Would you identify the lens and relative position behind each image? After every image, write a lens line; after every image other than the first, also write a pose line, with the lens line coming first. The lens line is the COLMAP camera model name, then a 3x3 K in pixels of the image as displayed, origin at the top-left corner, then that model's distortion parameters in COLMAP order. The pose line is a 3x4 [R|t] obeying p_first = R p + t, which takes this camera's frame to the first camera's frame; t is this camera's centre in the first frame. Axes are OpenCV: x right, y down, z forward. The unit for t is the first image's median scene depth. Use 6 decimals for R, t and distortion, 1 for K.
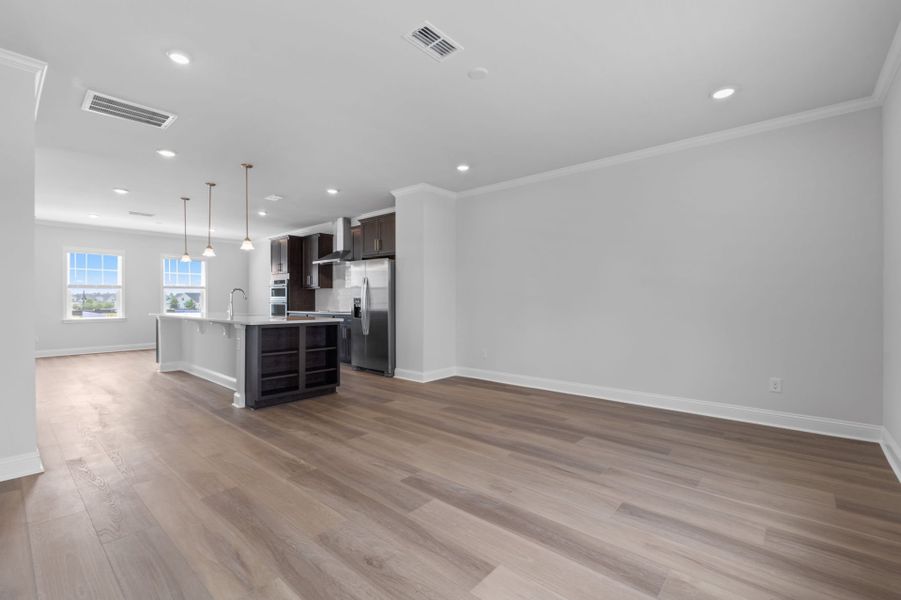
lens RADIAL K [[398.9, 0, 447.5], [0, 398.9, 298.7], [0, 0, 1]] dist [0.004159, 0.000615]
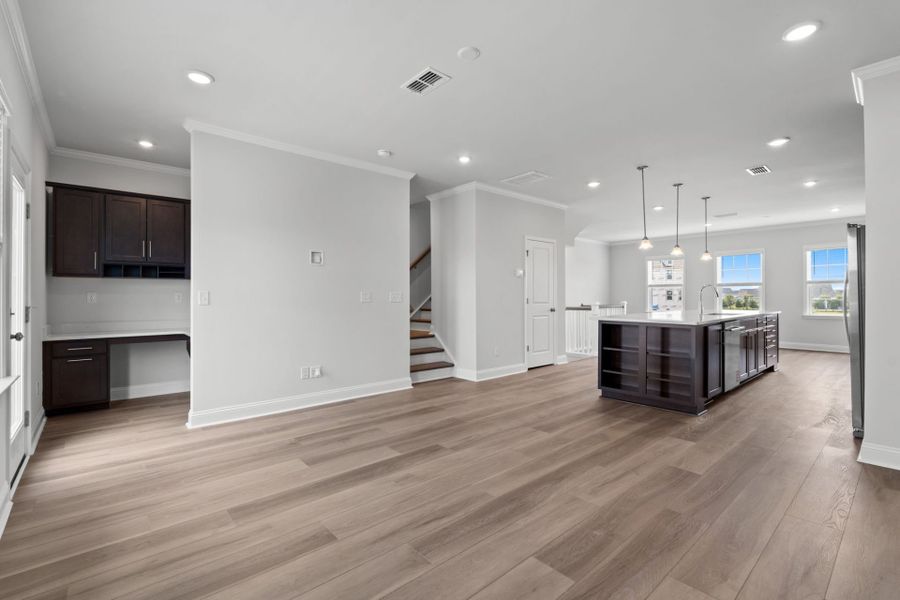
lens RADIAL K [[398.5, 0, 444.6], [0, 398.5, 296.6], [0, 0, 1]] dist [0.004159, 0.000615]
pose [[-0.137459, -0.003629, -0.990501, 0.873970], [0.010146, 0.999936, -0.005071, 0.001357], [0.990456, -0.010747, -0.137413, 0.942260]]
